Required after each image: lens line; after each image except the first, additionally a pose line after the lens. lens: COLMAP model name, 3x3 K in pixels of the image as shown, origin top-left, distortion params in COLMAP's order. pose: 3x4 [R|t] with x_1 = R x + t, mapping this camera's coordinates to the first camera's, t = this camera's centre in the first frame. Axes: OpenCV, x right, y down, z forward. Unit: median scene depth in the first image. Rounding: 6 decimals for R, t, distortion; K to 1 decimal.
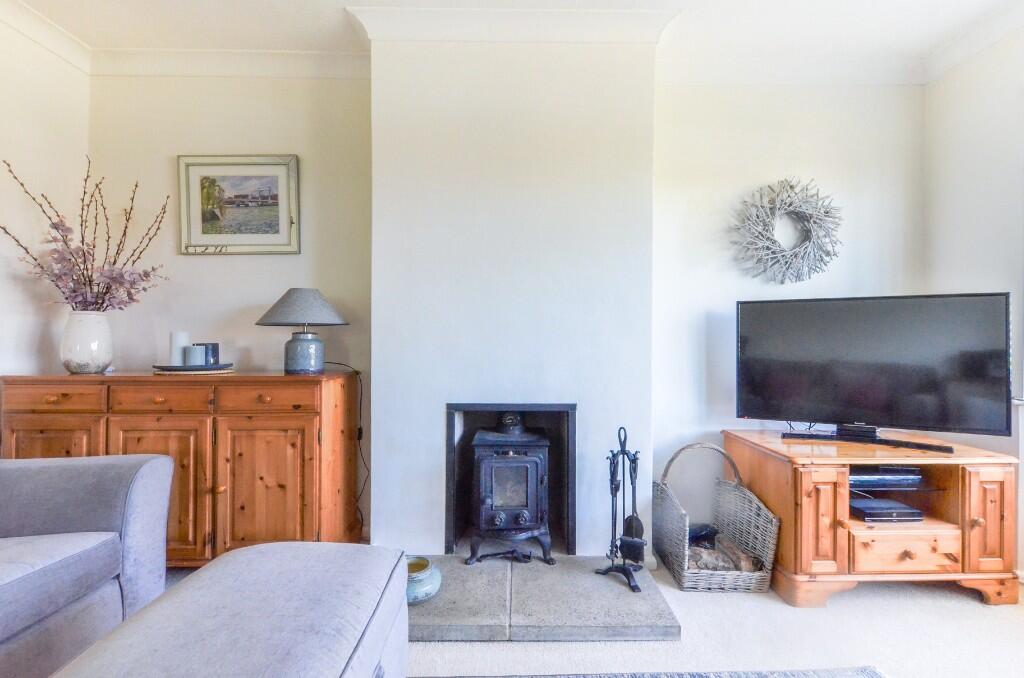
lens RADIAL K [[460.5, 0, 508.5], [0, 460.5, 341.2], [0, 0, 1]] dist [0.022589, -0.013219]
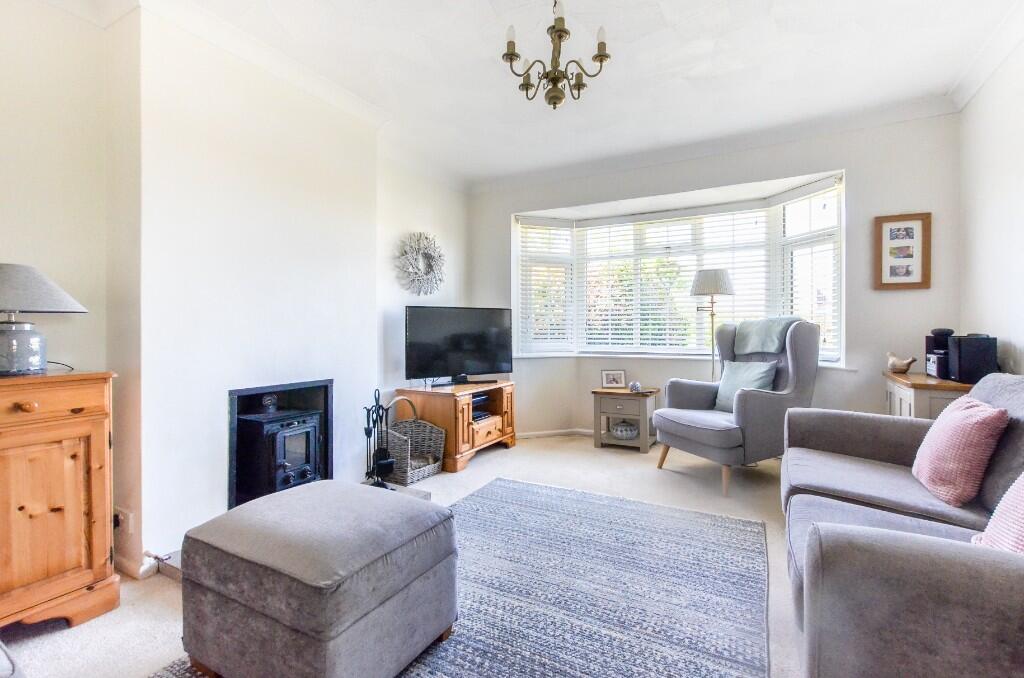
lens RADIAL K [[460.5, 0, 508.5], [0, 460.5, 341.2], [0, 0, 1]] dist [0.022589, -0.013219]
pose [[0.503587, -0.022885, 0.863641, -0.814852], [0.006930, 0.999724, 0.022450, 0.002187], [-0.863917, -0.005321, 0.503607, -0.106859]]
